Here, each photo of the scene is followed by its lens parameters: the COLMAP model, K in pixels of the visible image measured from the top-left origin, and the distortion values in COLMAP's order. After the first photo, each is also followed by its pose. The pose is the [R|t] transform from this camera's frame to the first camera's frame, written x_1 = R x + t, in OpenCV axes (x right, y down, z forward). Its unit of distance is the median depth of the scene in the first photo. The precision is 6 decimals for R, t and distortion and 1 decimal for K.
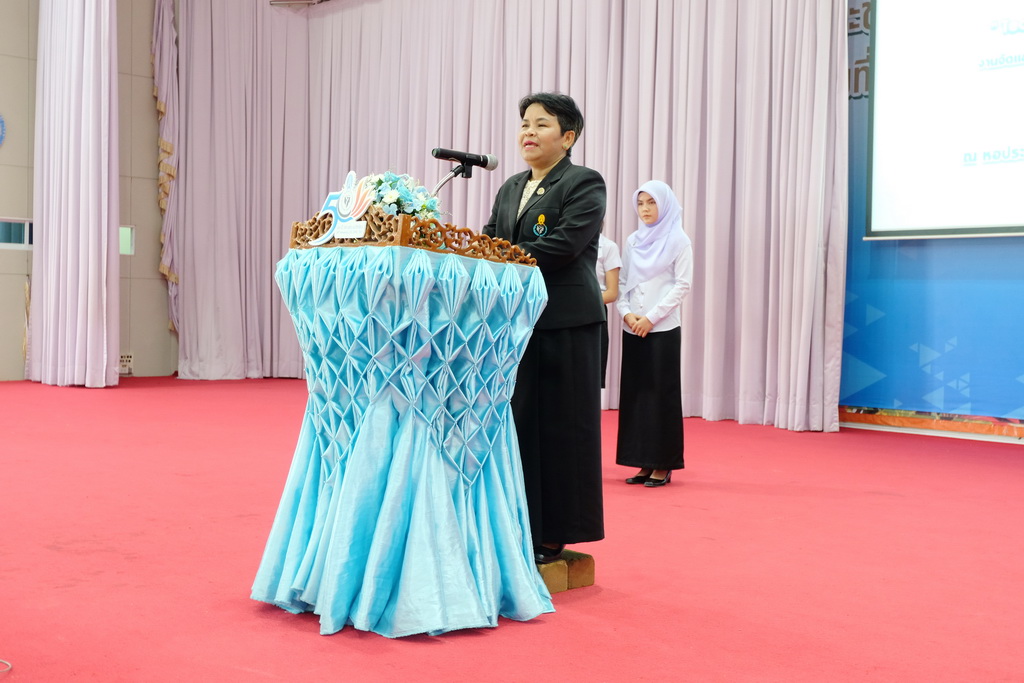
lens RADIAL K [[1160.3, 0, 513.9], [0, 1160.3, 336.5], [0, 0, 1]] dist [0.007072, 0.000000]
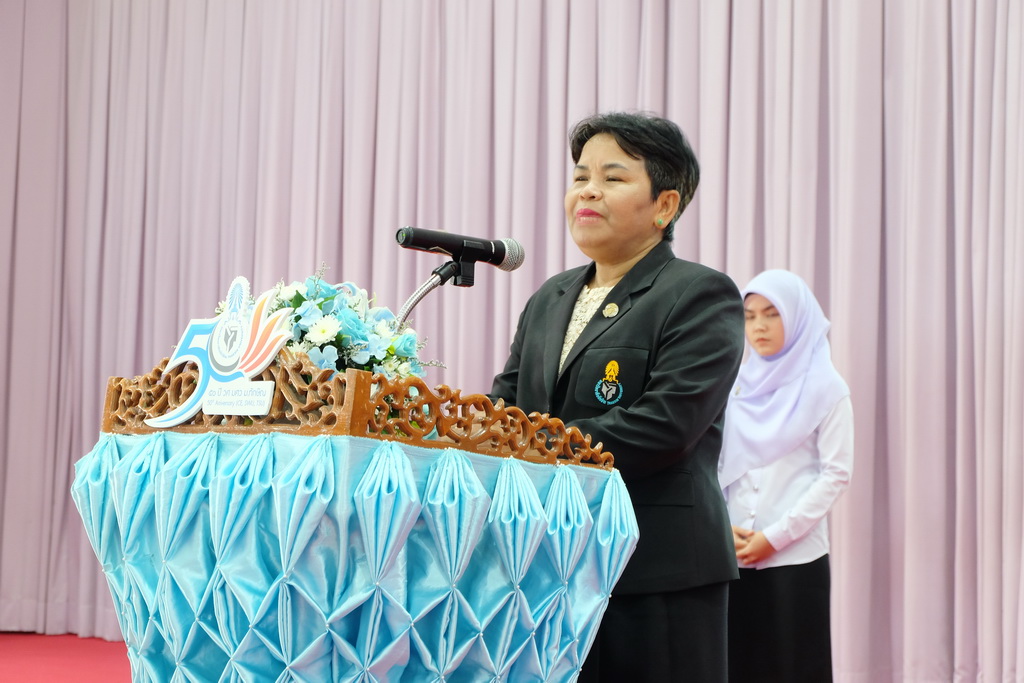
lens RADIAL K [[2138.8, 0, 521.7], [0, 2138.8, 346.4], [0, 0, 1]] dist [0.087570, 0.000000]
pose [[0.998888, -0.000620, 0.047141, -0.059233], [0.004642, 0.996349, -0.085251, -0.033457], [-0.046916, 0.085375, 0.995244, 0.093979]]
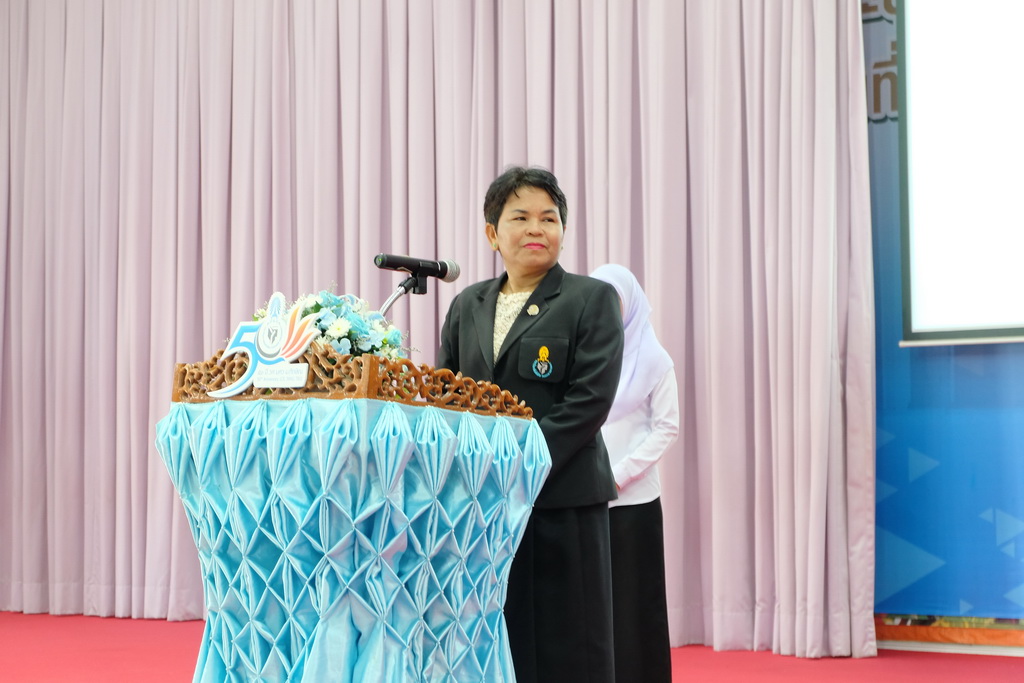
lens RADIAL K [[2138.8, 0, 528.7], [0, 2138.8, 352.1], [0, 0, 1]] dist [0.087570, 0.000000]
pose [[0.989152, -0.022033, 0.145232, -0.165314], [0.032892, 0.996804, -0.072796, -0.005515], [-0.143164, 0.076783, 0.986716, -0.286277]]
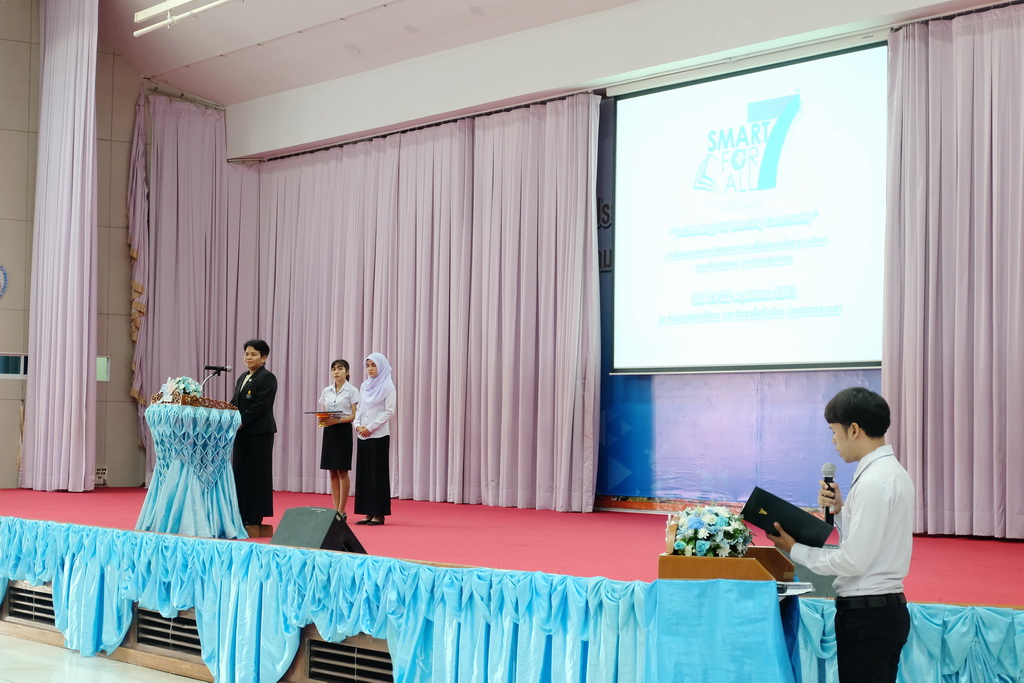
lens RADIAL K [[1842.2, 0, 514.2], [0, 1842.2, 304.4], [0, 0, 1]] dist [-0.037703, 0.000000]
pose [[0.993995, -0.014487, -0.108466, 1.078595], [0.004720, 0.995952, -0.089763, 0.078295], [0.109328, 0.088712, 0.990039, -3.058122]]
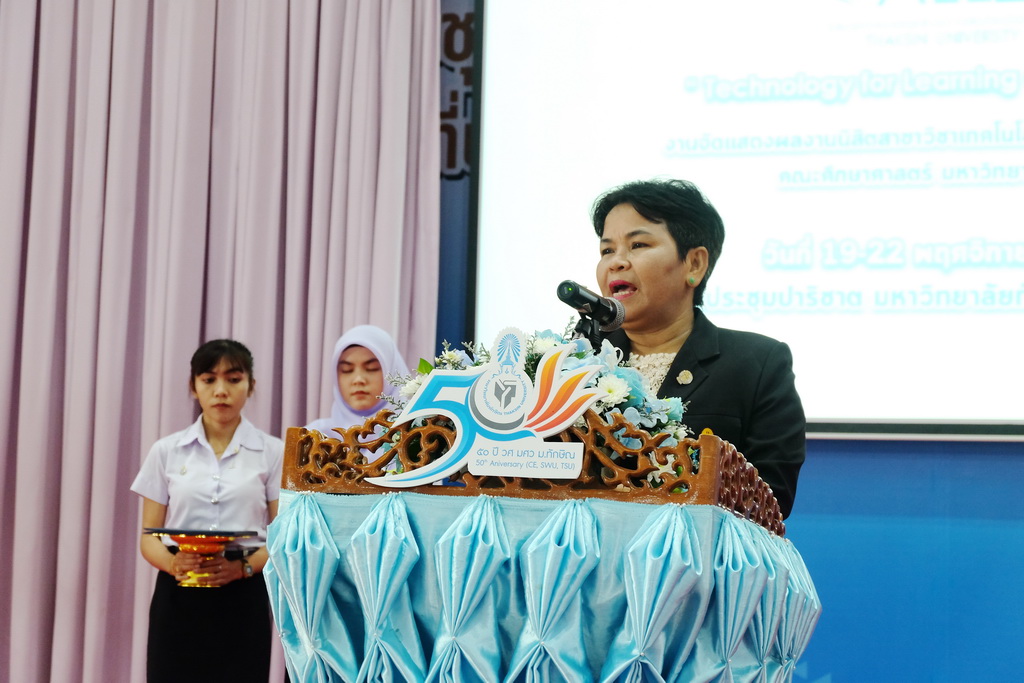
lens RADIAL K [[2138.8, 0, 508.9], [0, 2138.8, 346.3], [0, 0, 1]] dist [0.087570, 0.000000]
pose [[0.858234, 0.052255, 0.510591, -0.520559], [0.000573, 0.994706, -0.102763, -0.046170], [-0.513258, 0.088487, 0.853661, 0.271357]]
